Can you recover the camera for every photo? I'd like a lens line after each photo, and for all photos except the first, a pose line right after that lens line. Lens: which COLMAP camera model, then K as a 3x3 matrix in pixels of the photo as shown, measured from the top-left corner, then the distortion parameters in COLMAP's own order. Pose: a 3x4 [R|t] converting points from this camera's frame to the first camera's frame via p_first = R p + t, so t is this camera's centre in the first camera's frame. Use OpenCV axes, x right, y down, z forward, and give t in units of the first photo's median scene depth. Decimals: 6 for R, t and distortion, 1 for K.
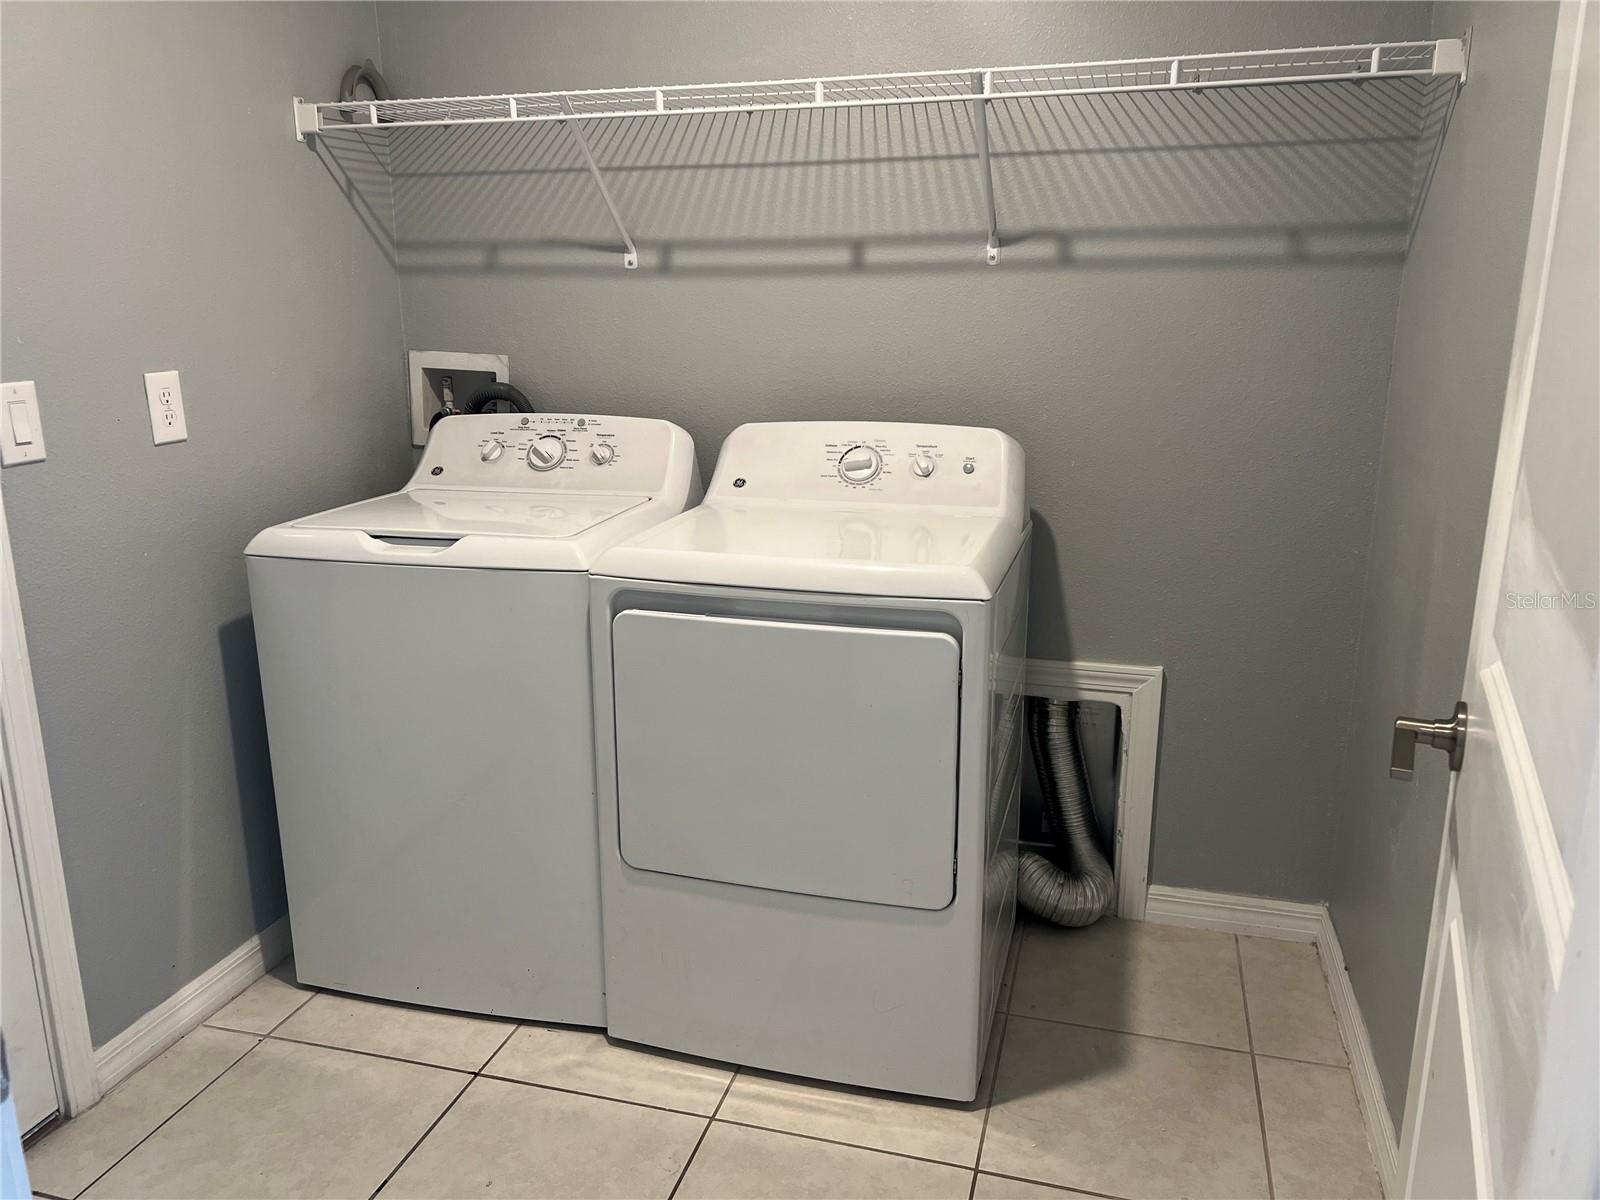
lens RADIAL K [[1191.0, 0, 802.1], [0, 1191.0, 606.0], [0, 0, 1]] dist [0.054659, -0.056098]
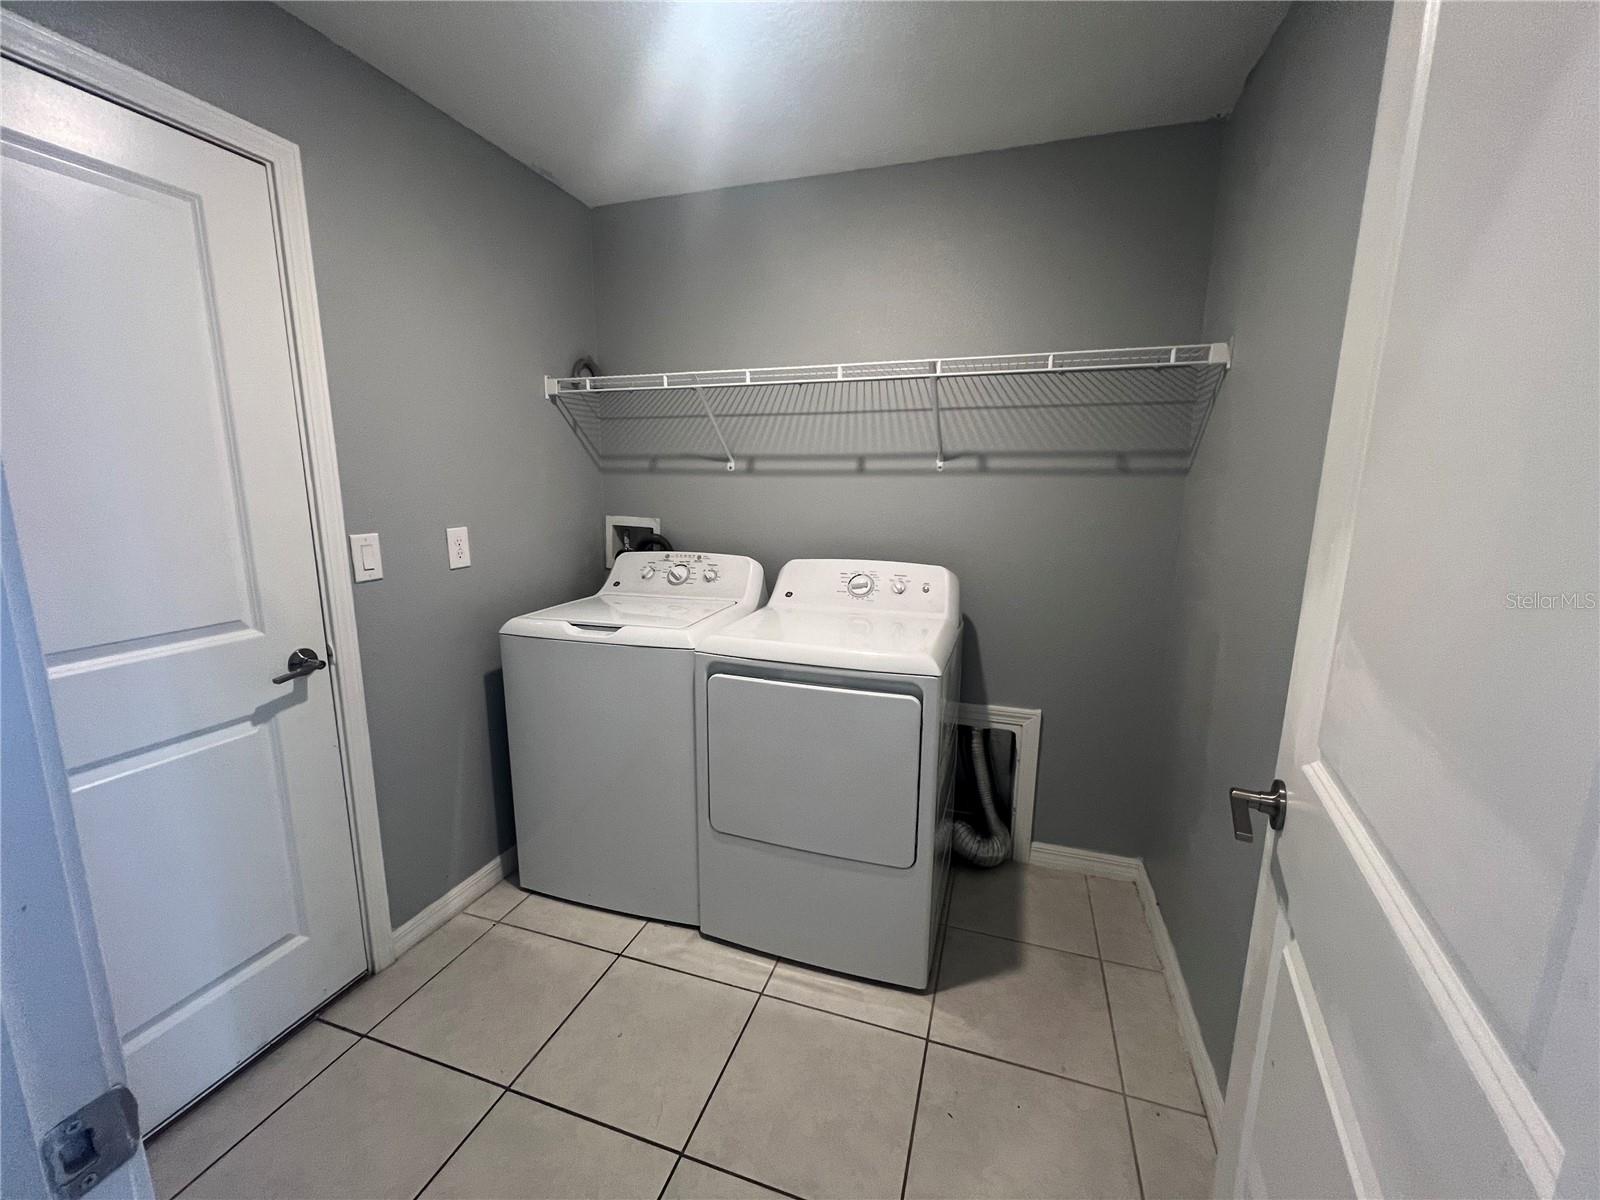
lens RADIAL K [[641.8, 0, 805.4], [0, 641.8, 602.0], [0, 0, 1]] dist [0.000364, -0.000060]
pose [[0.999125, 0.019112, -0.037202, 0.005015], [-0.021747, 0.997184, -0.071777, -0.030317], [0.035725, 0.072523, 0.996727, 0.098640]]
